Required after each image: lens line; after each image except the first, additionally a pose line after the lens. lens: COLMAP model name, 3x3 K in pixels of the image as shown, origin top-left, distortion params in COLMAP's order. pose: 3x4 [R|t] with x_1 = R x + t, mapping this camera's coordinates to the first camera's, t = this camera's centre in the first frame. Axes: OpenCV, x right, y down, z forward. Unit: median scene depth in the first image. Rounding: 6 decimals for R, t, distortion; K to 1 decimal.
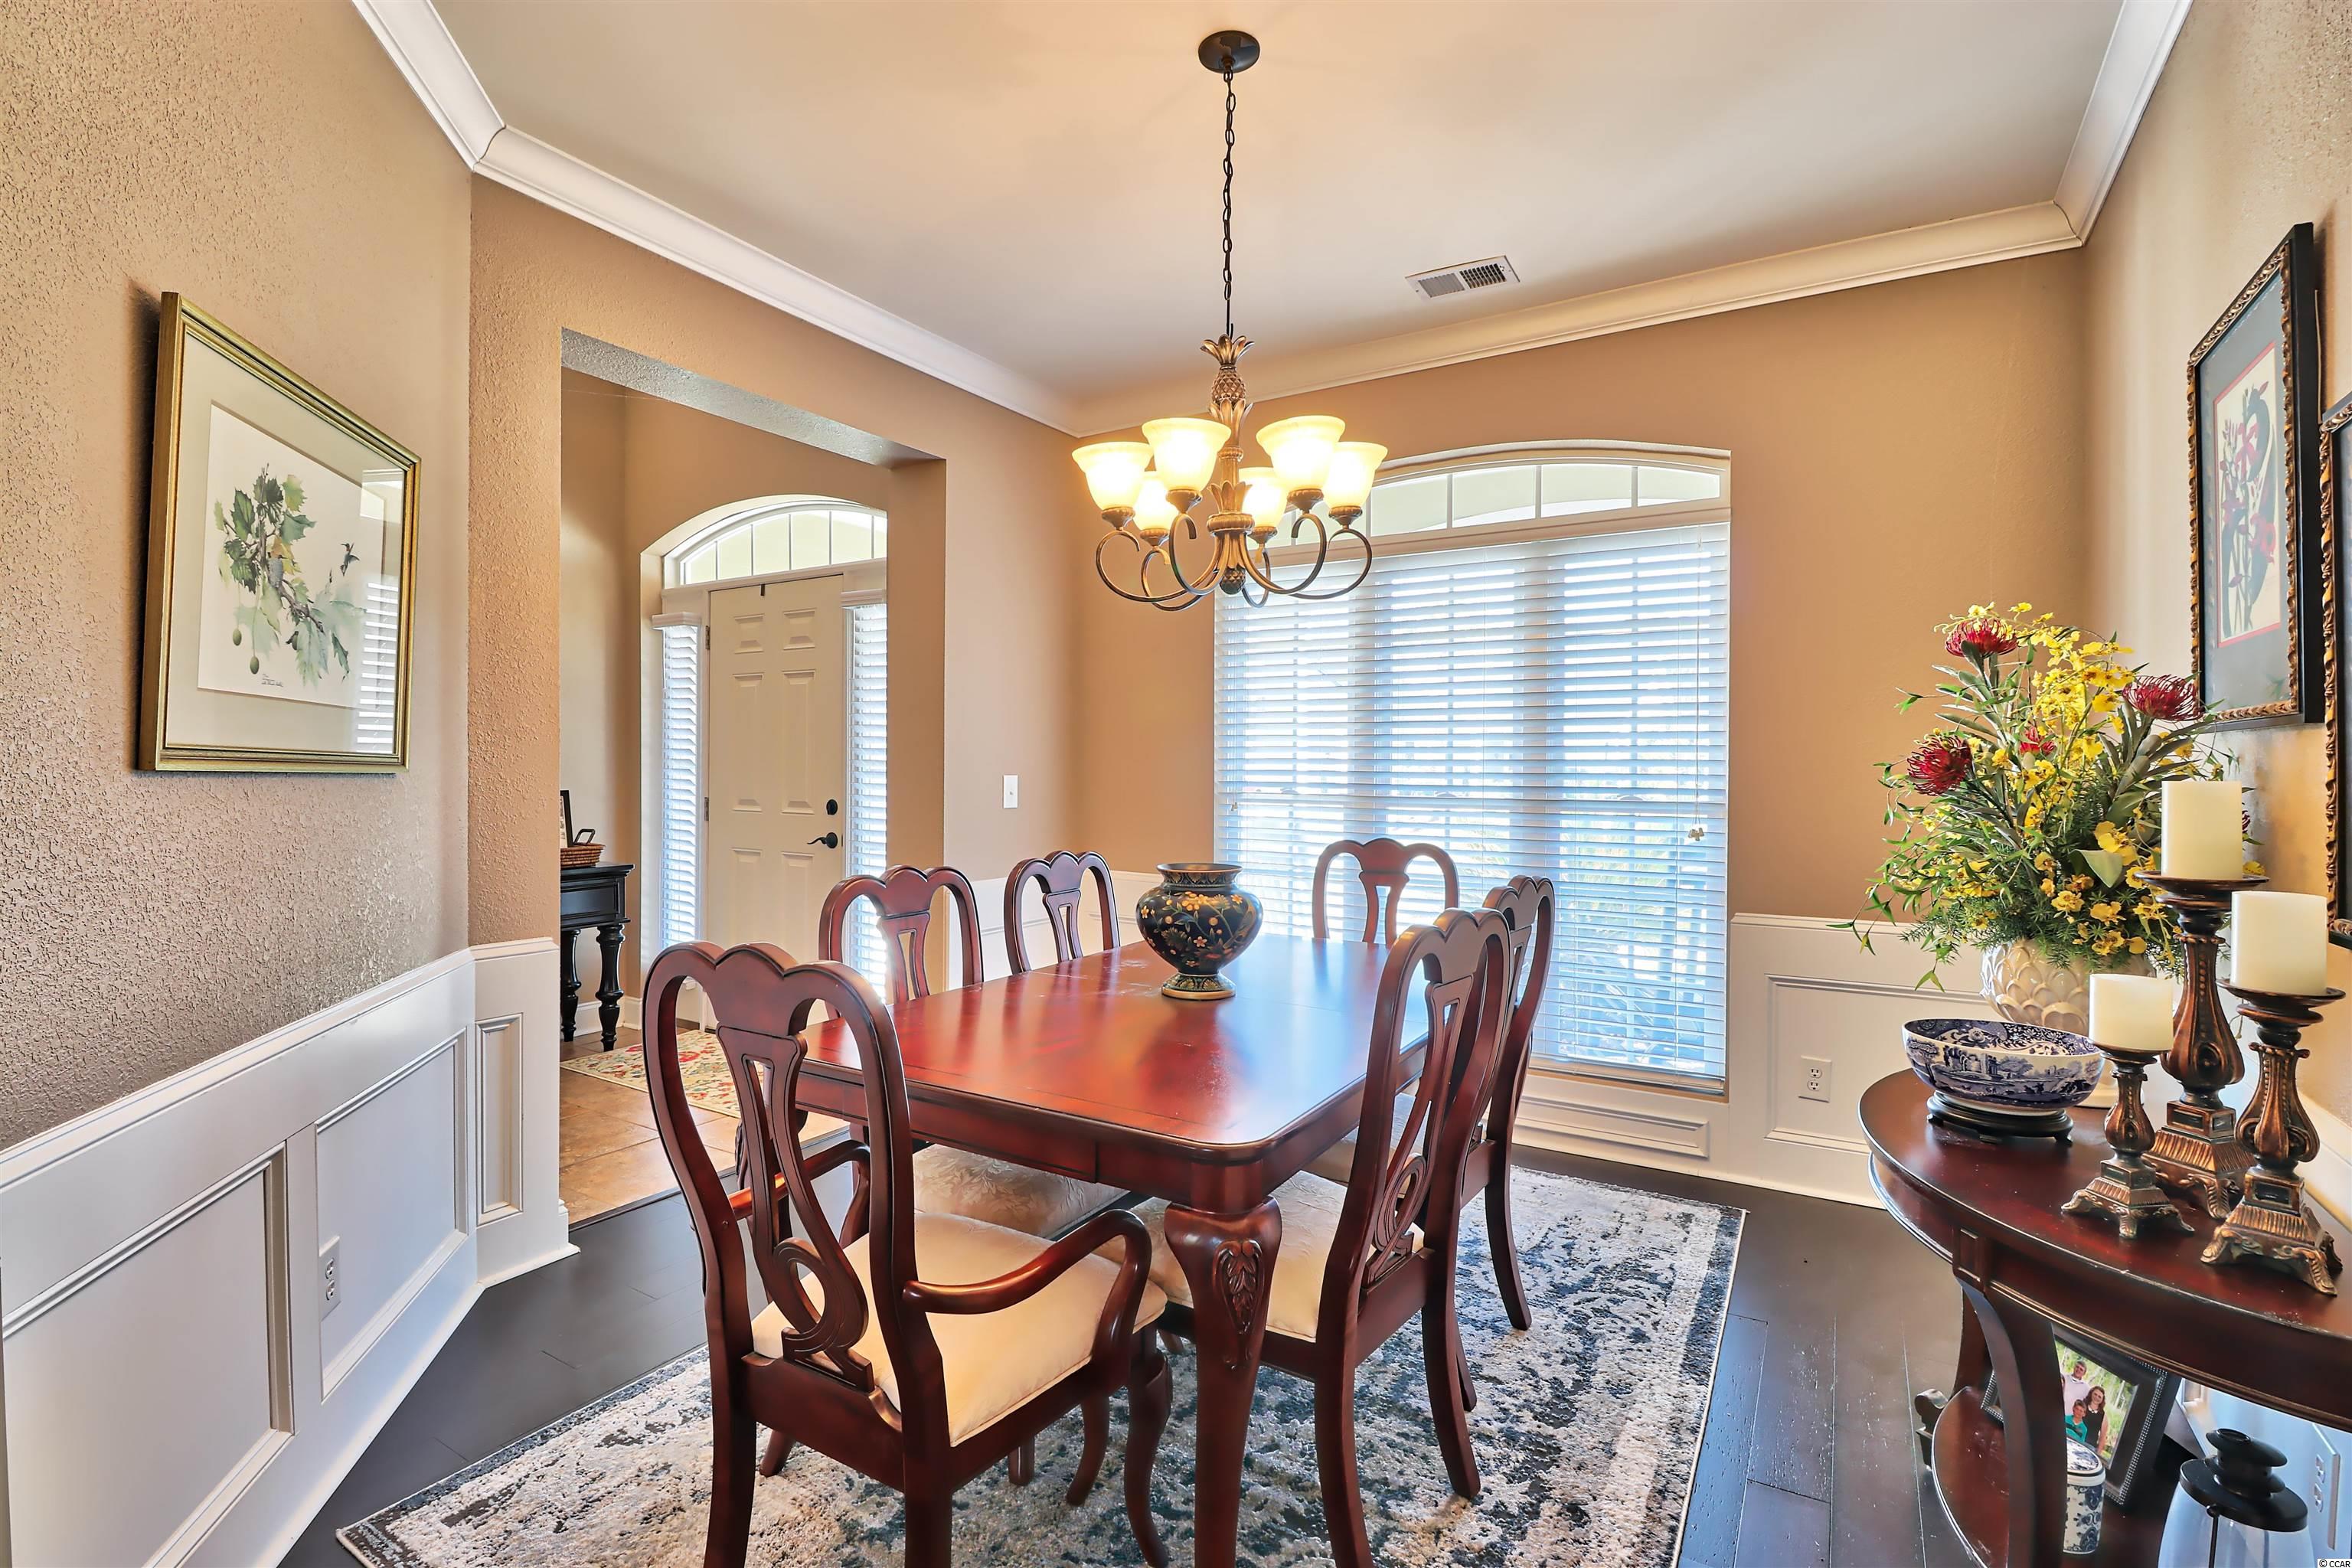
lens RADIAL K [[1066.6, 0, 1181.3], [0, 1066.6, 769.3], [0, 0, 1]] dist [-0.001370, -0.013178]
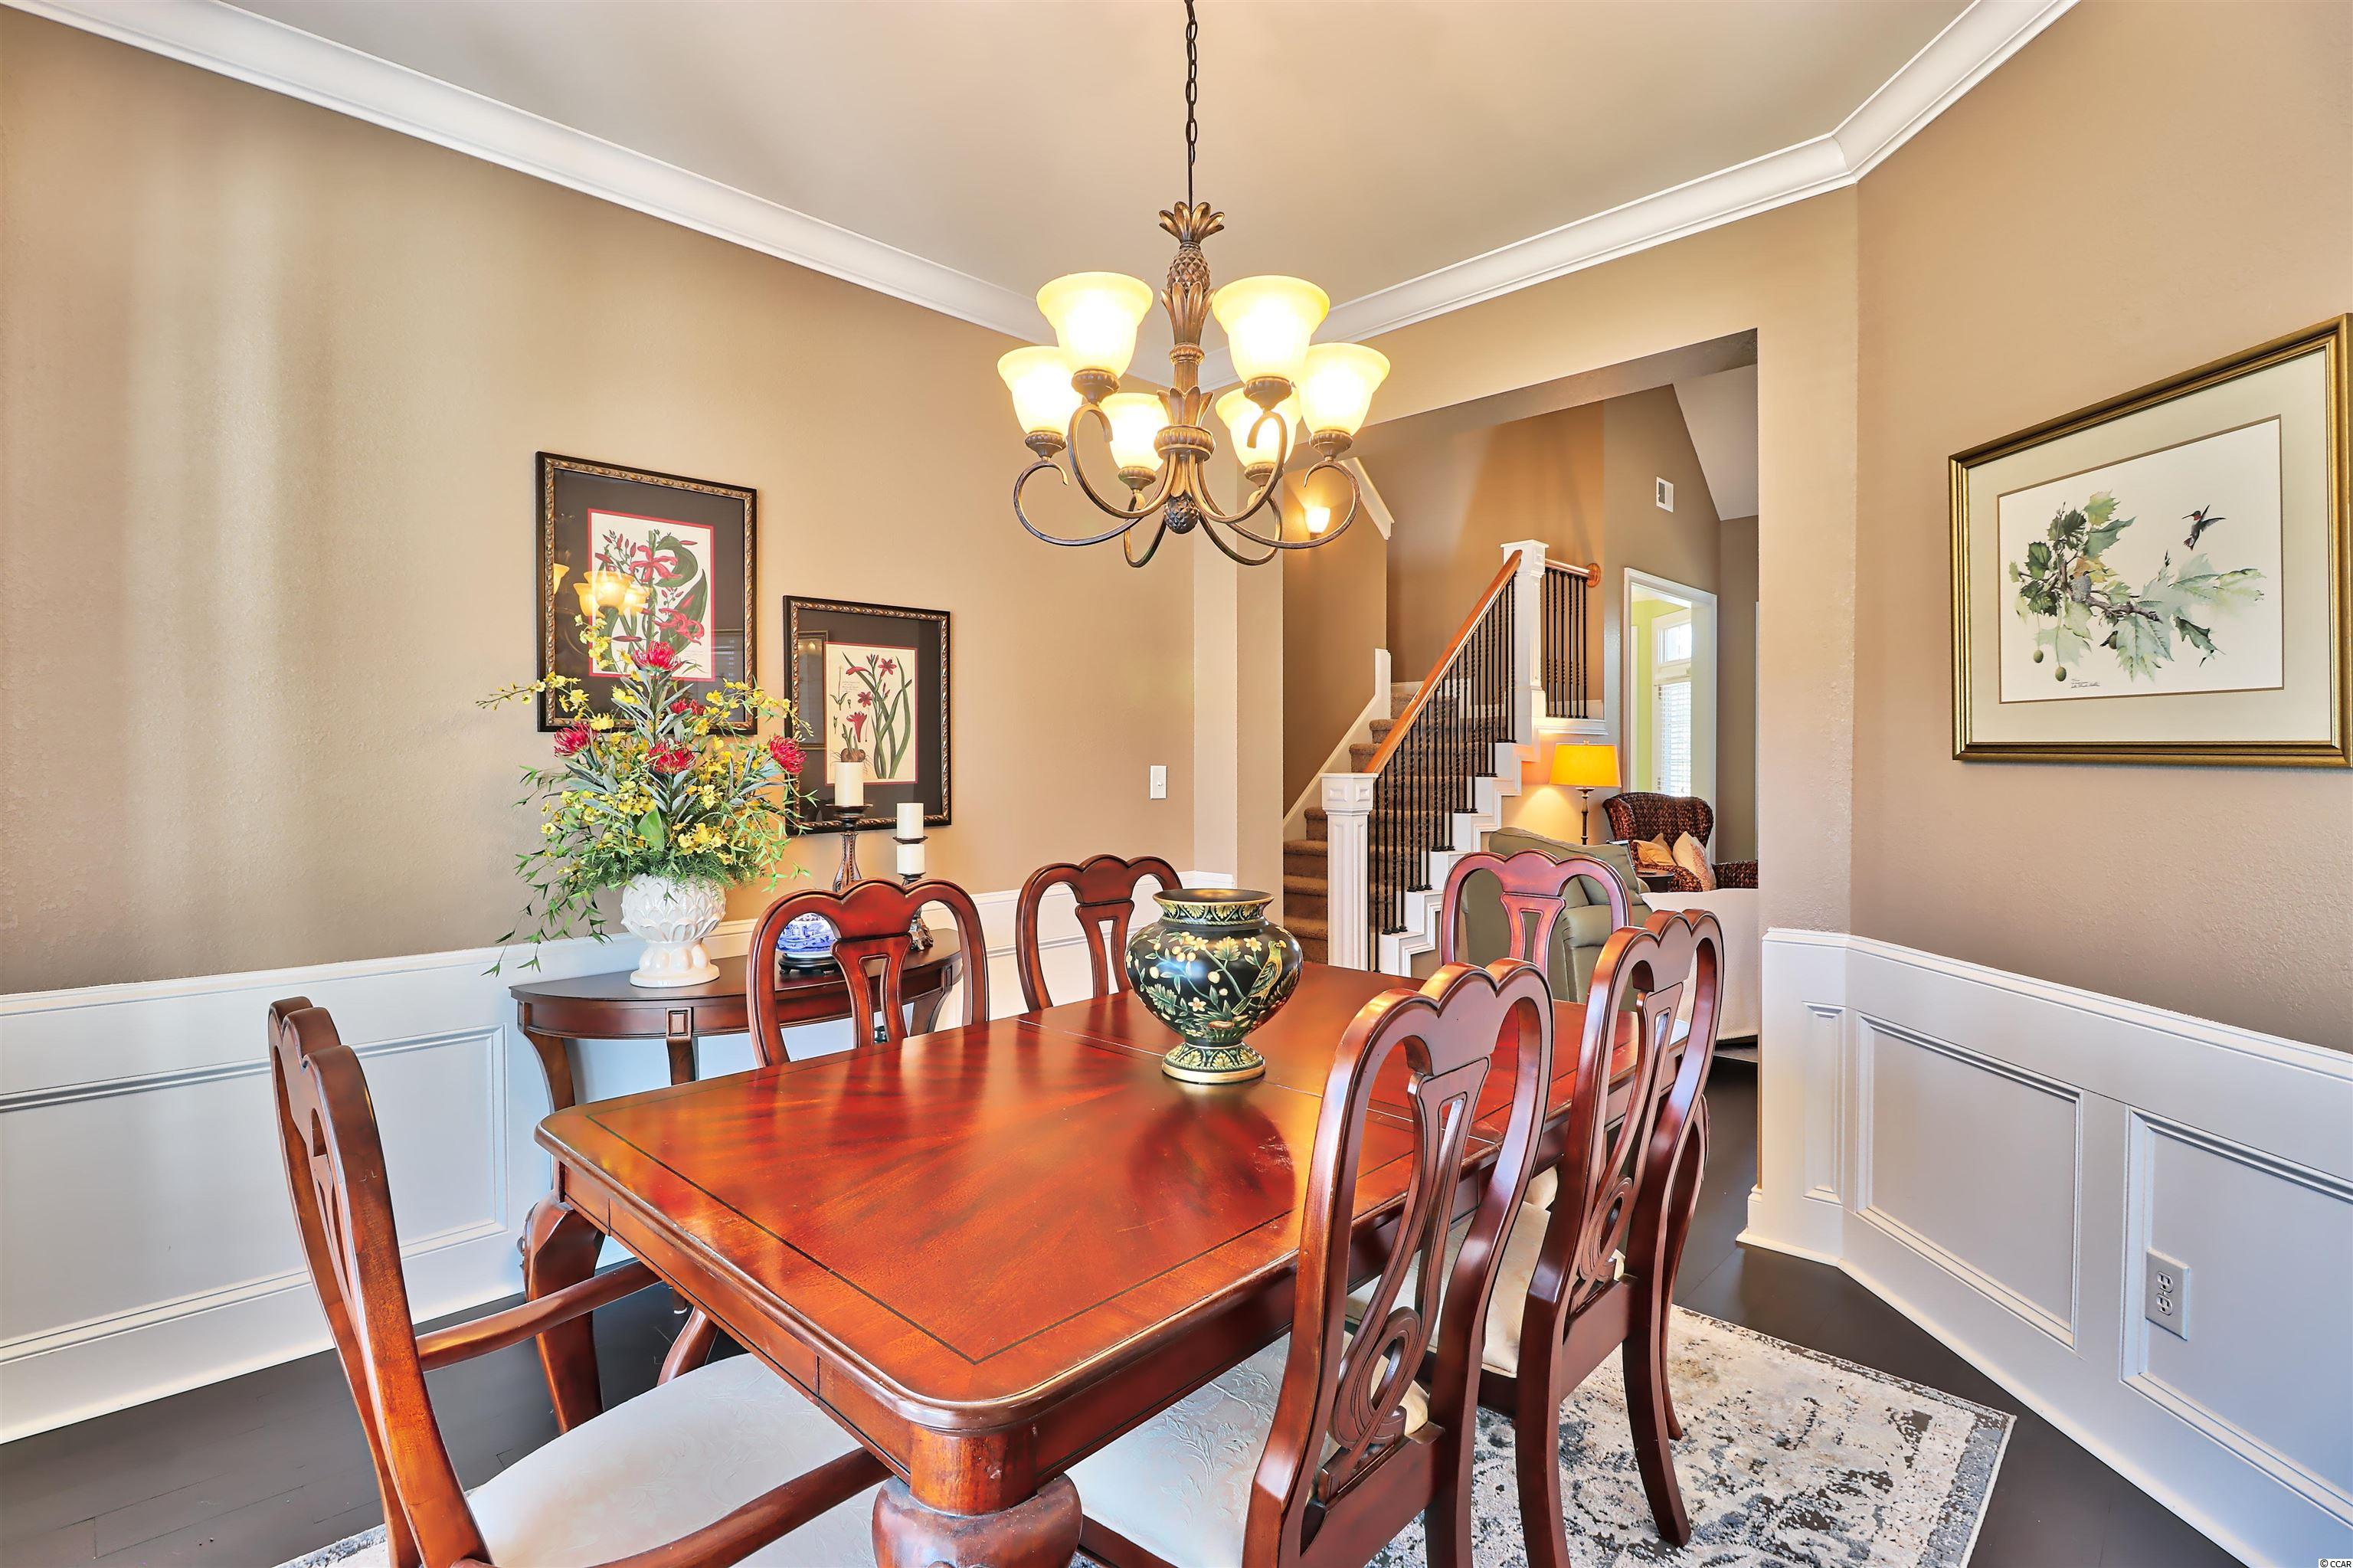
lens RADIAL K [[1098.0, 0, 1169.7], [0, 1098.0, 766.6], [0, 0, 1]] dist [0.001228, -0.012541]
pose [[-0.971556, -0.003520, 0.236784, -0.173497], [-0.000563, 0.999921, 0.012555, -0.007439], [-0.236810, 0.012065, -0.971481, 2.336742]]
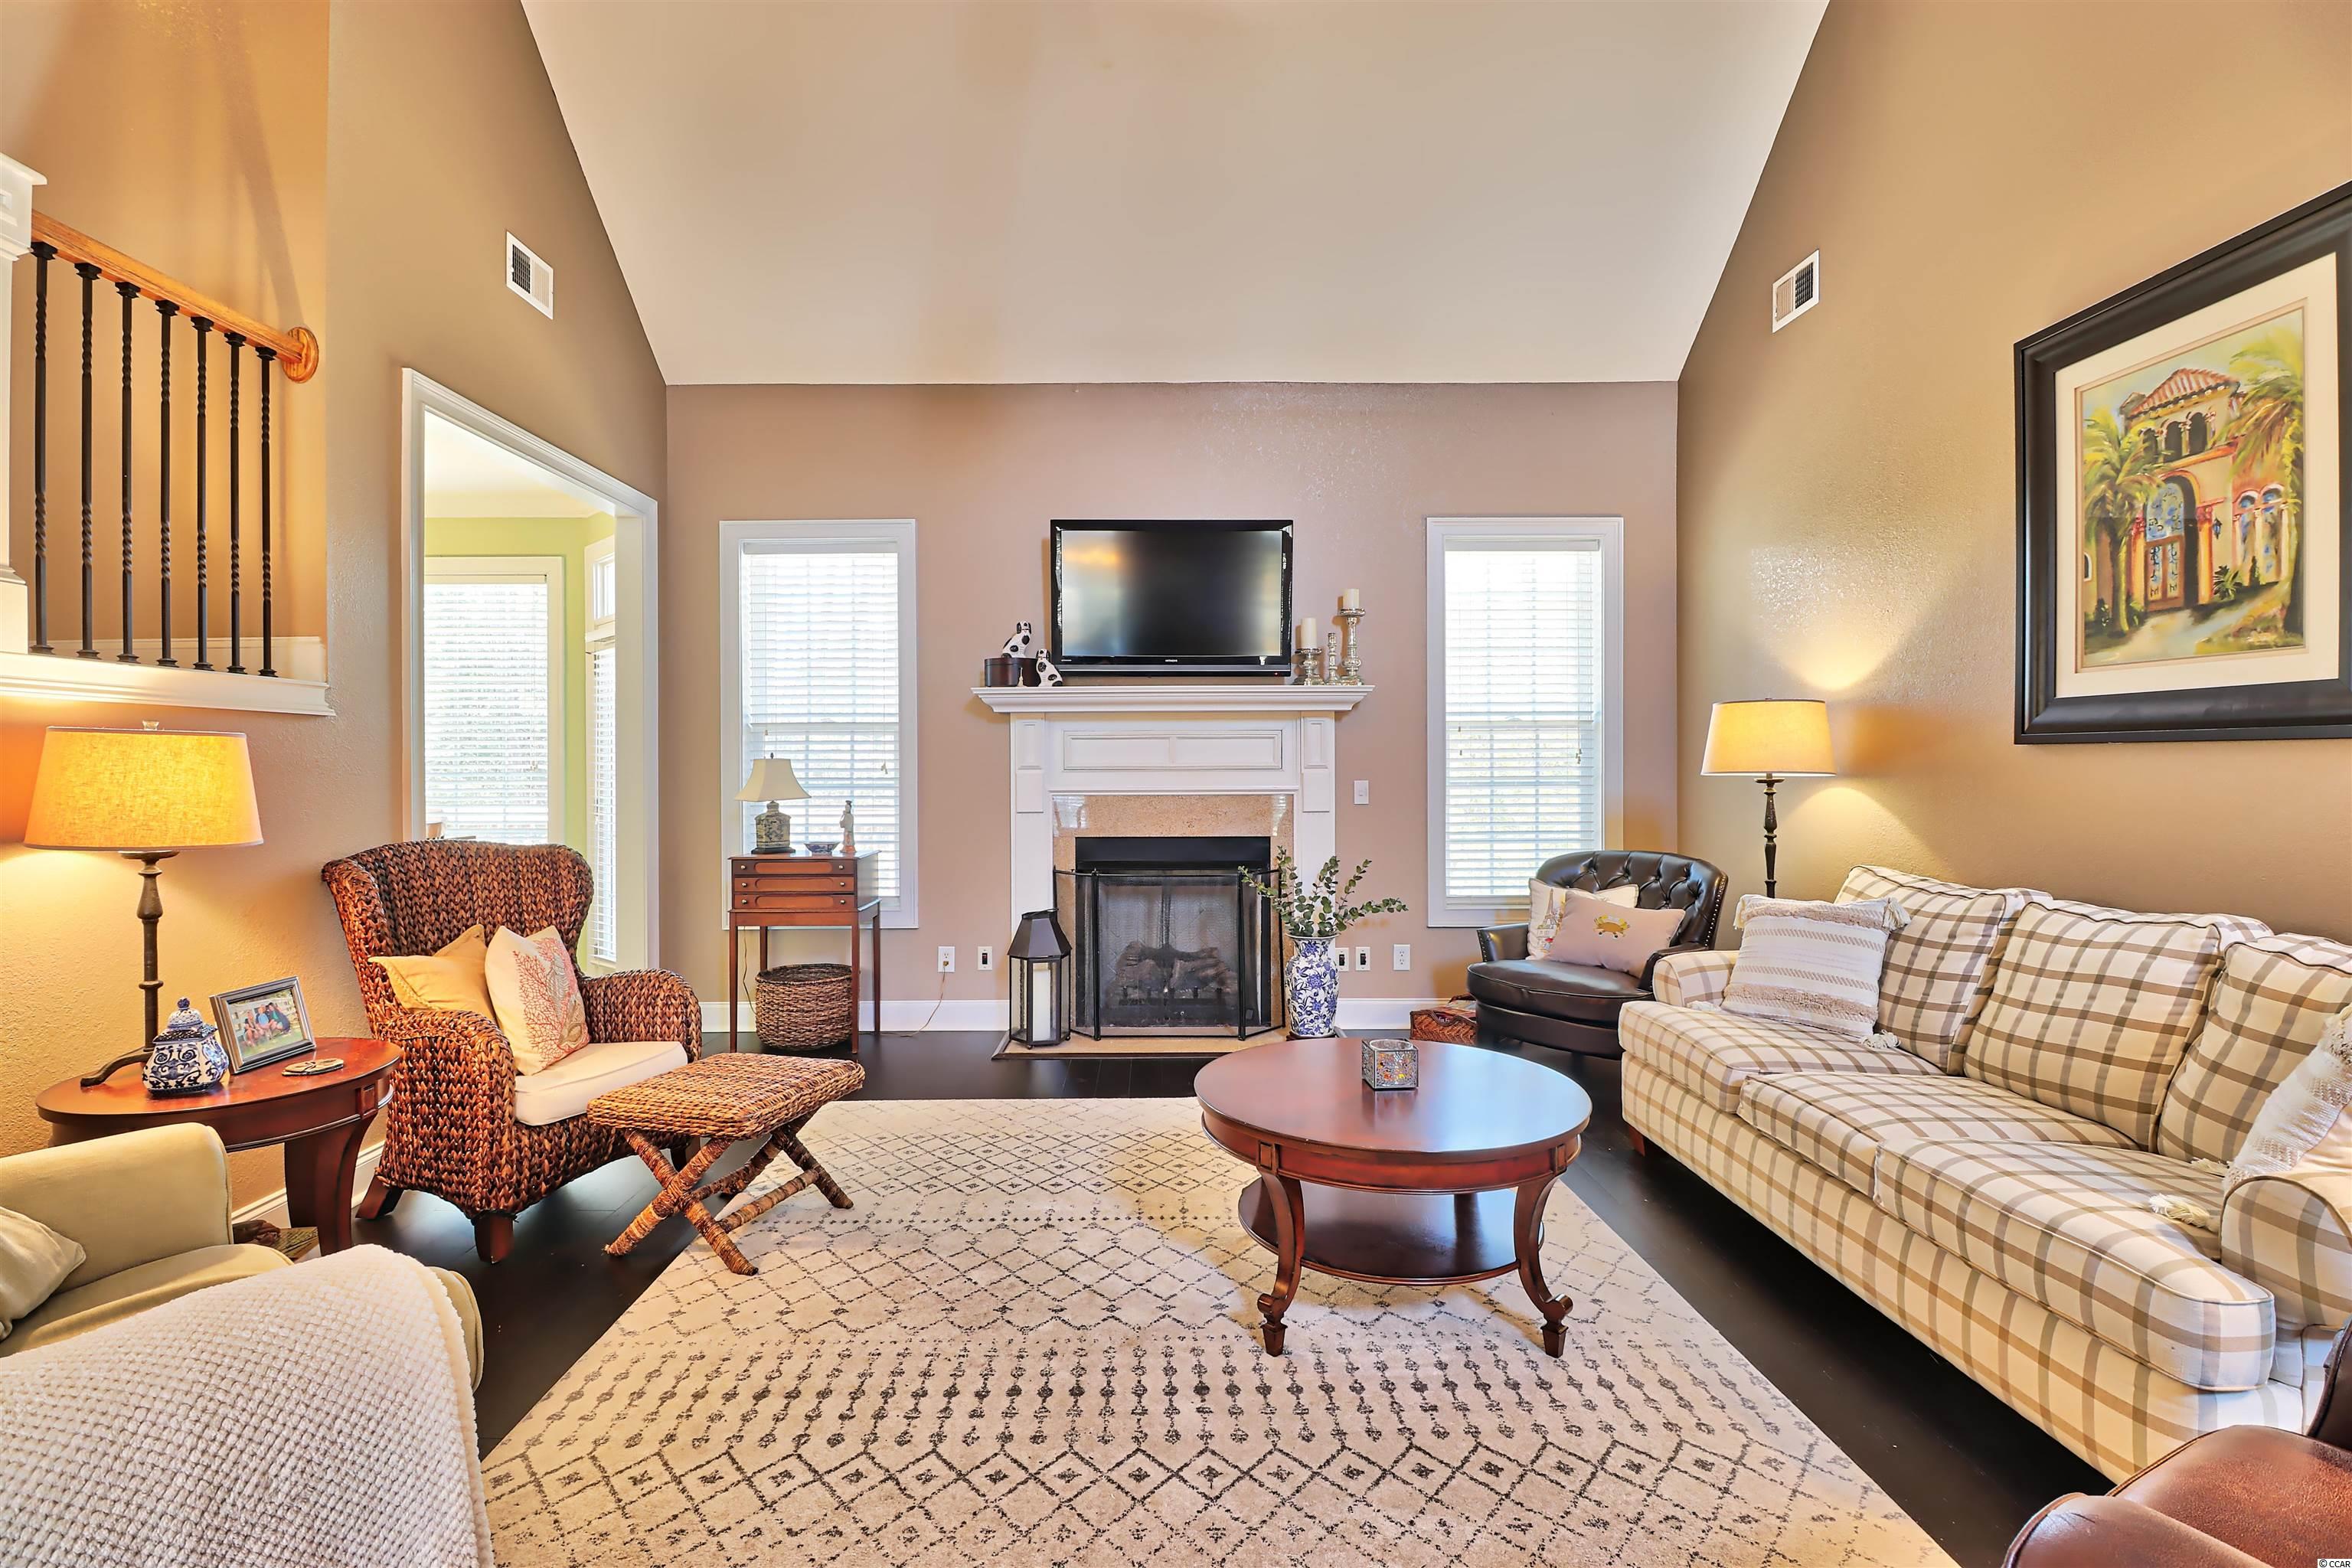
lens RADIAL K [[1082.2, 0, 1160.6], [0, 1082.2, 777.6], [0, 0, 1]] dist [-0.000862, -0.012858]
pose [[-0.858166, 0.002033, -0.513369, -1.014759], [-0.001857, 0.999973, 0.007065, 0.006267], [0.513370, 0.007016, -0.858139, 0.278467]]
